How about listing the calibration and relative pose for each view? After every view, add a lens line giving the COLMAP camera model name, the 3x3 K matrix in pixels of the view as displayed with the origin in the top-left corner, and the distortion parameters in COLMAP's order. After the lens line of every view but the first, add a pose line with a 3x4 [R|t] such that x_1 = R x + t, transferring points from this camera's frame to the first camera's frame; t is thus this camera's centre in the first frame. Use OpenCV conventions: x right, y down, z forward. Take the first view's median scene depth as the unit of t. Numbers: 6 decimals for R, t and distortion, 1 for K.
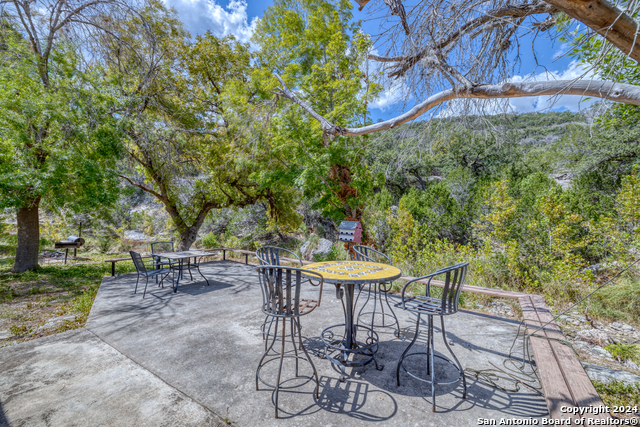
lens RADIAL K [[269.6, 0, 319.7], [0, 269.6, 212.4], [0, 0, 1]] dist [-0.002263, -0.000274]
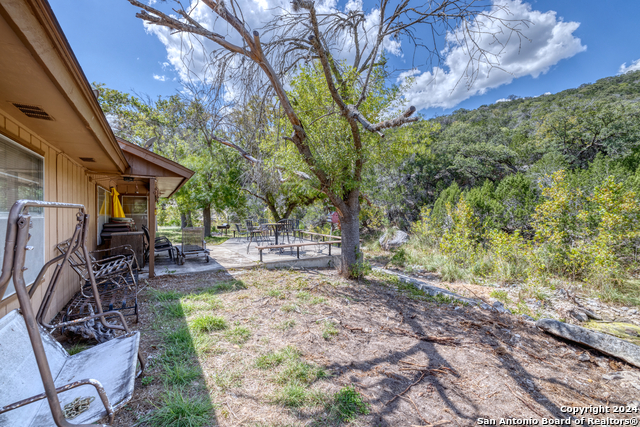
lens RADIAL K [[269.6, 0, 320.3], [0, 269.6, 213.4], [0, 0, 1]] dist [-0.002263, -0.000274]
pose [[0.909177, -0.012568, -0.416219, 0.421217], [0.018685, 0.999769, 0.010626, 0.011769], [0.415989, -0.017438, 0.909202, -0.383303]]
